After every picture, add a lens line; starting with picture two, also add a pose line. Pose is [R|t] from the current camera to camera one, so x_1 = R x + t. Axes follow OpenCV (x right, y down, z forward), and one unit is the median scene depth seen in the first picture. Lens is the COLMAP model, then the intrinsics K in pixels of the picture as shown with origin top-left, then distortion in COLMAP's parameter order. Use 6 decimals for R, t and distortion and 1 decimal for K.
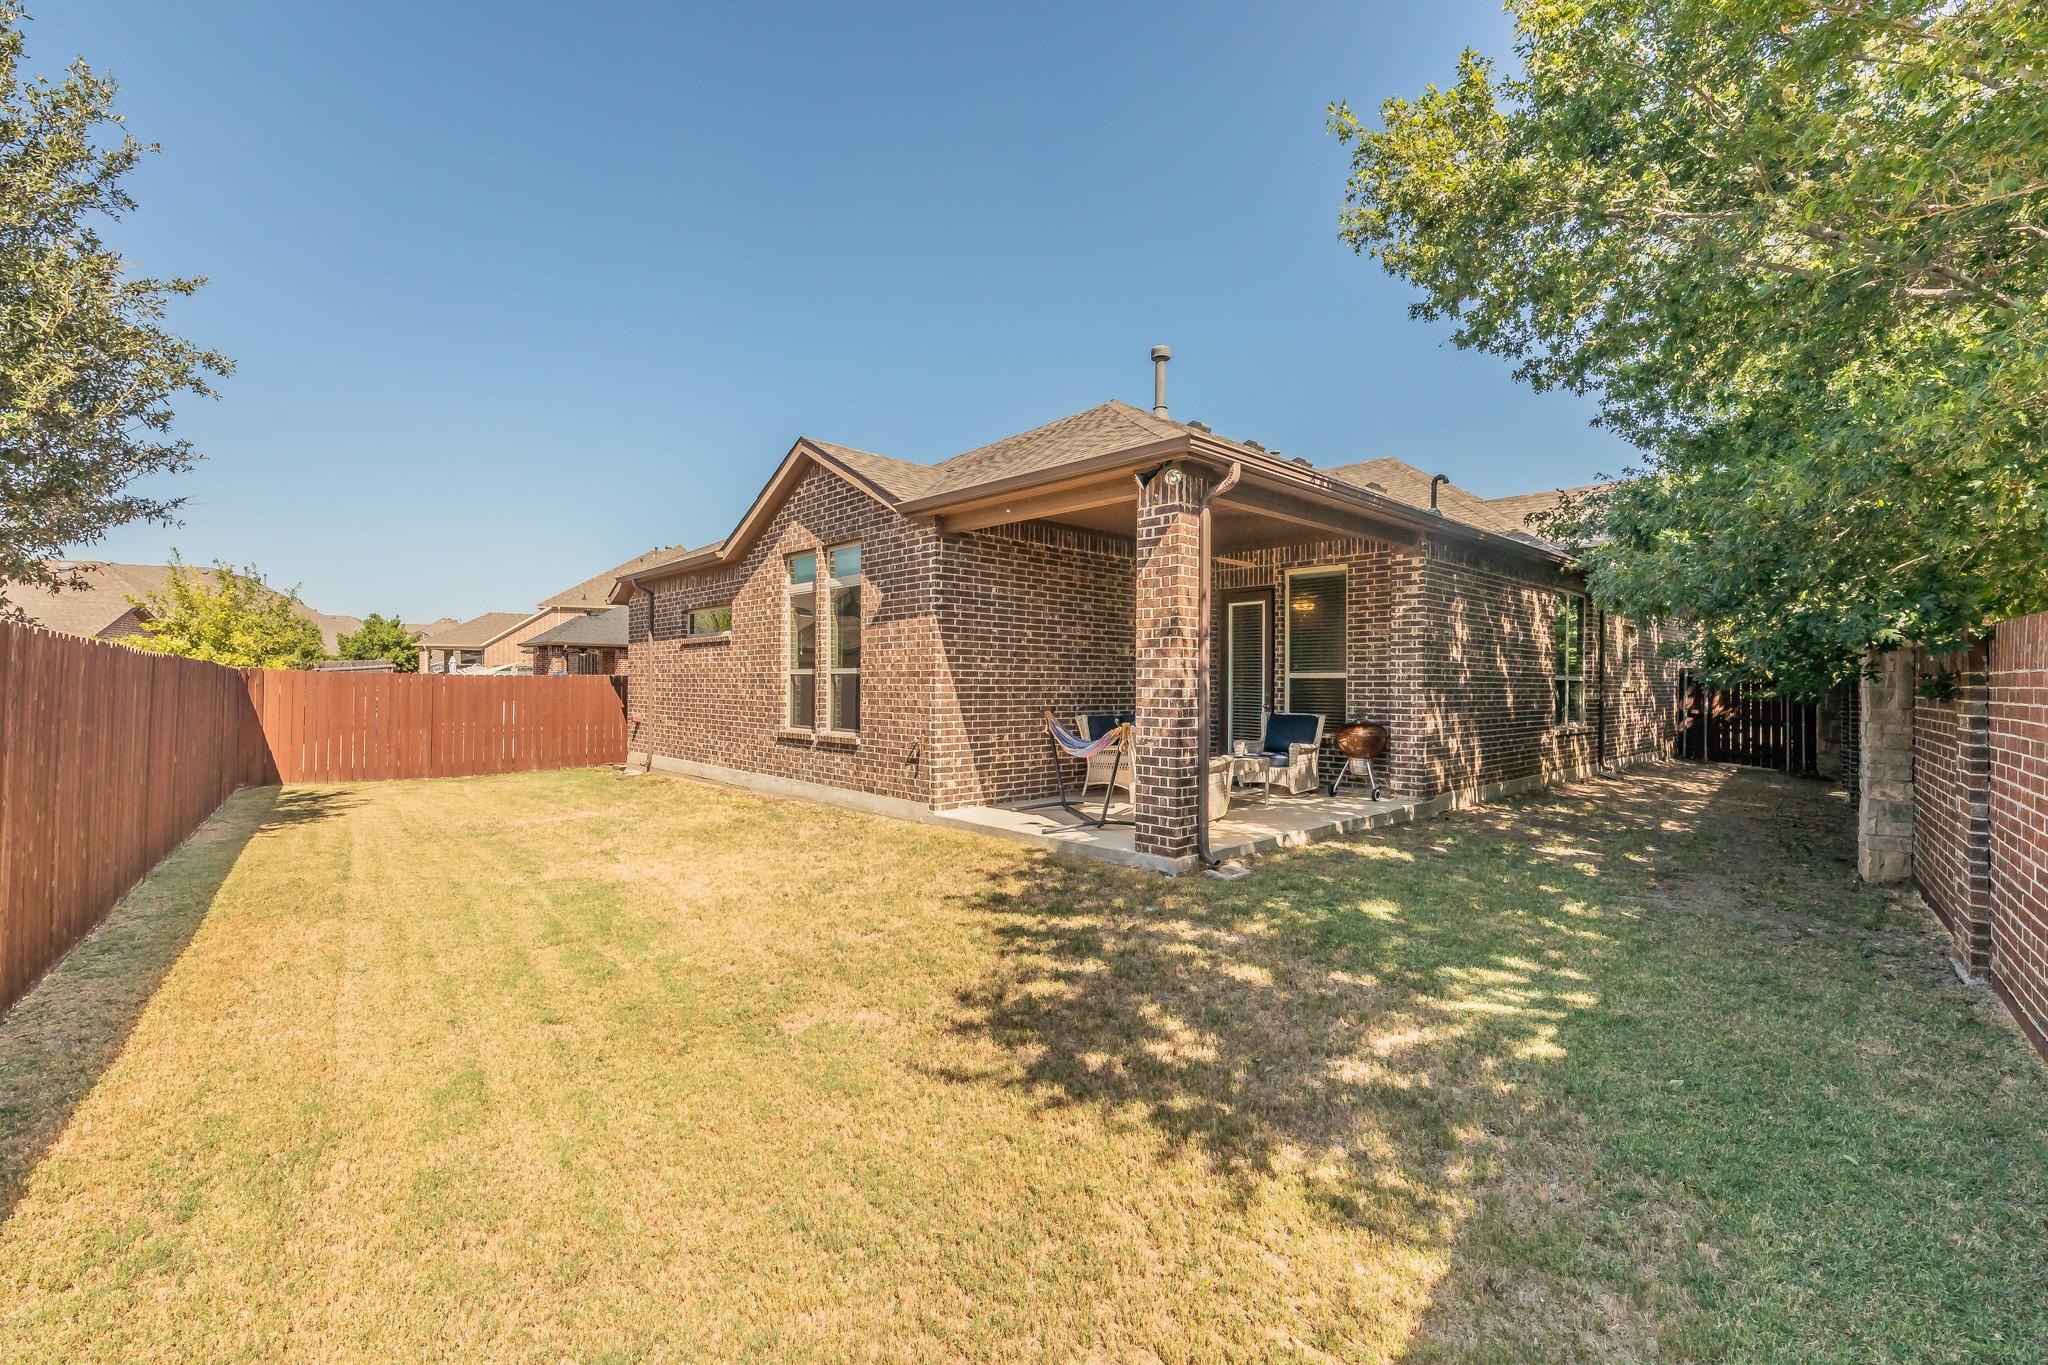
lens RADIAL K [[865.3, 0, 1024.0], [0, 865.3, 682.5], [0, 0, 1]] dist [-0.000065, -0.000070]
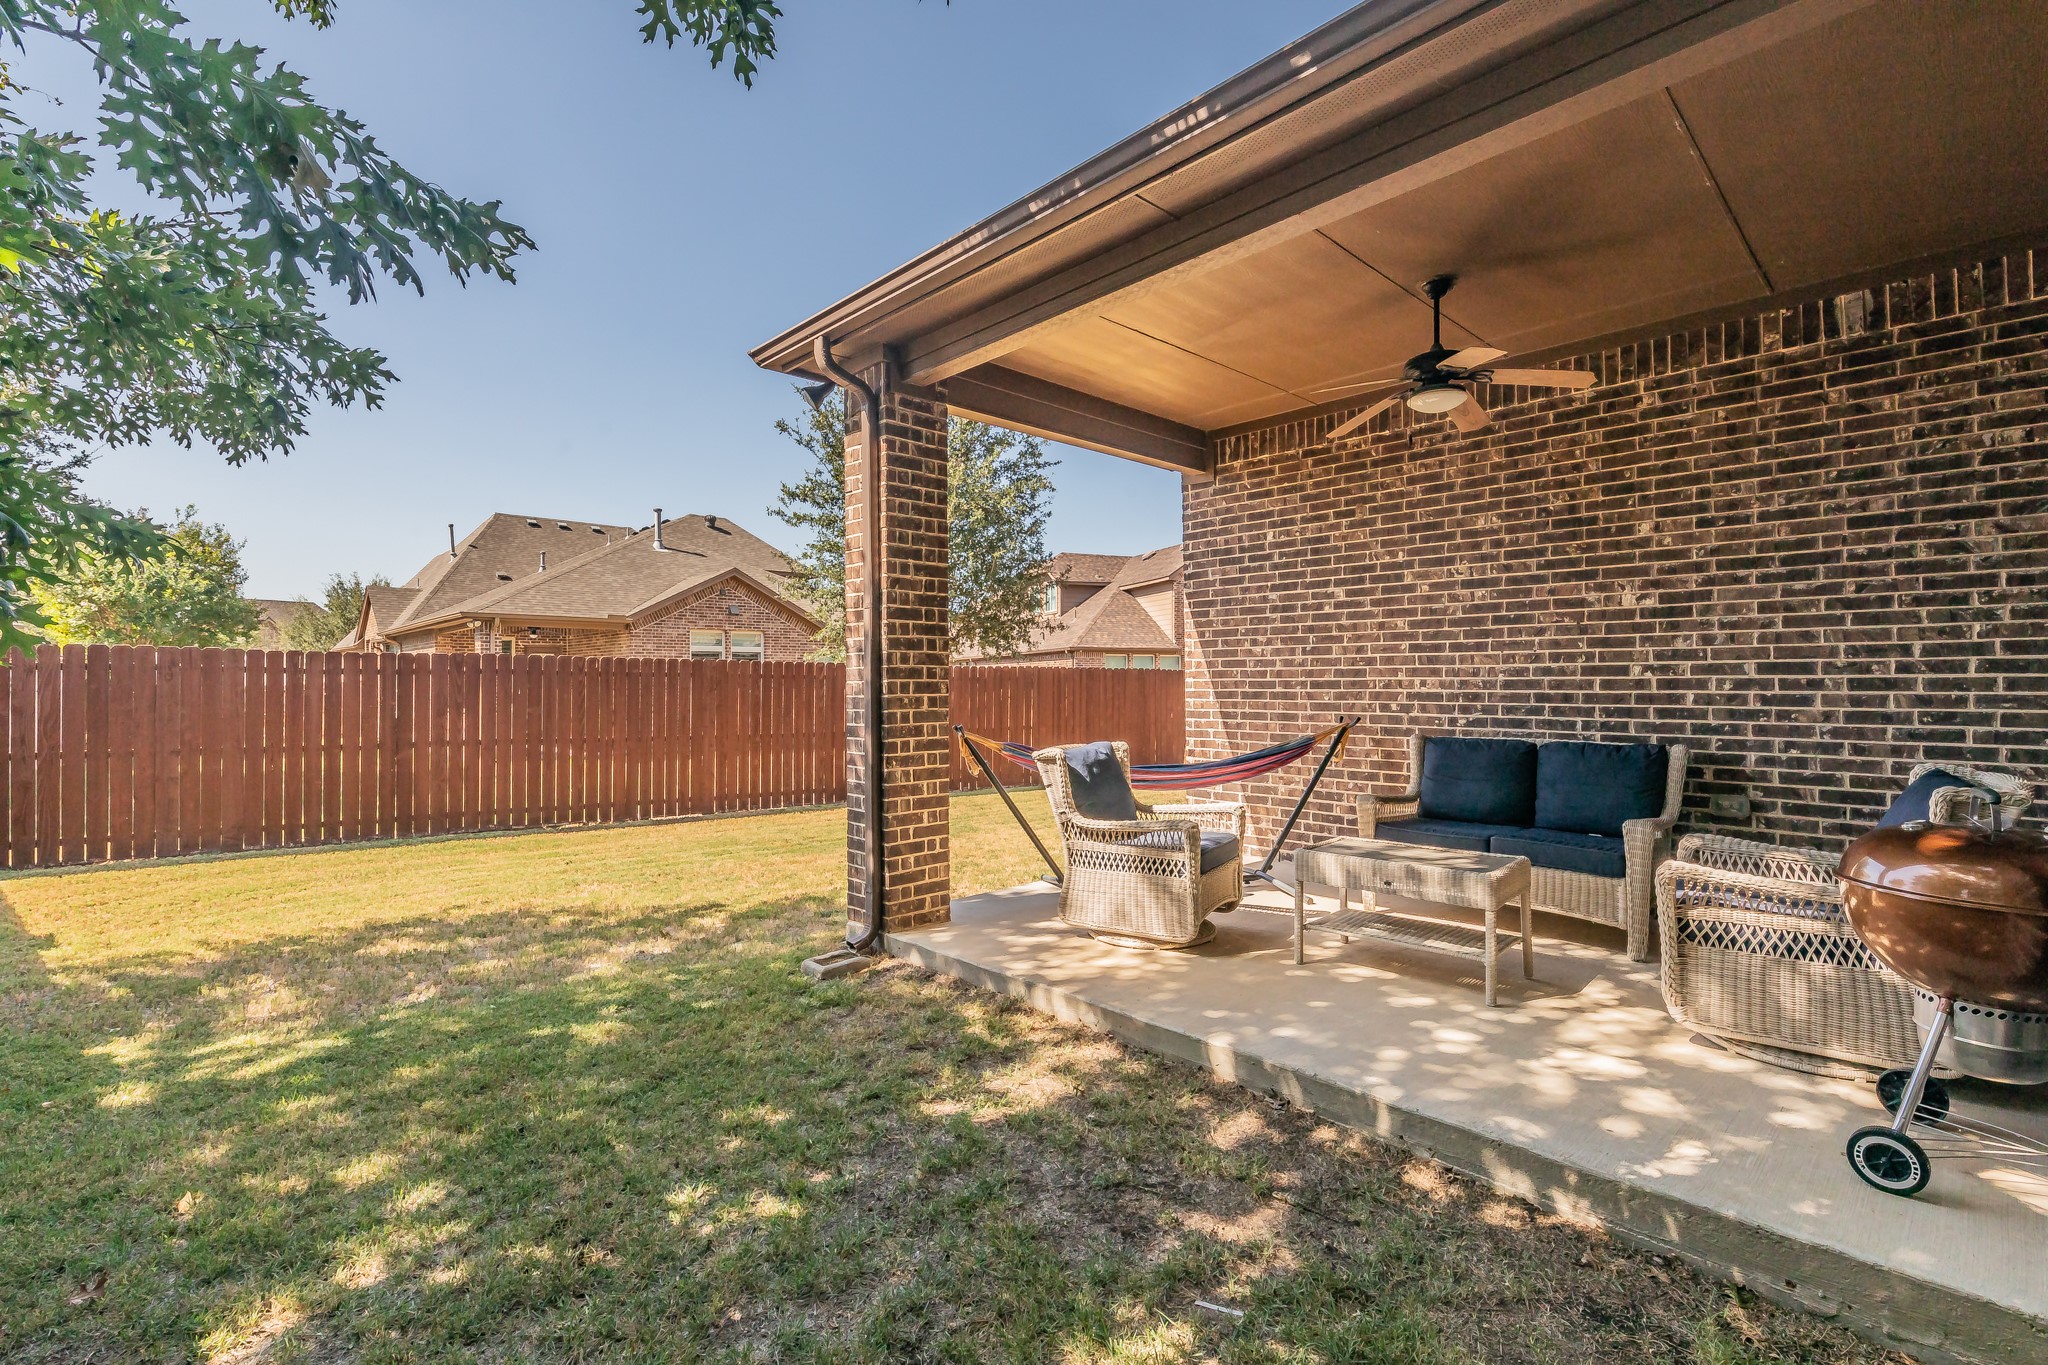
lens RADIAL K [[912.0, 0, 1028.5], [0, 912.0, 686.6], [0, 0, 1]] dist [-0.001574, -0.000483]
pose [[0.014807, -0.000351, -0.999890, 0.678064], [0.006918, 0.999976, -0.000248, 0.007831], [0.999866, -0.006913, 0.014809, 0.822400]]
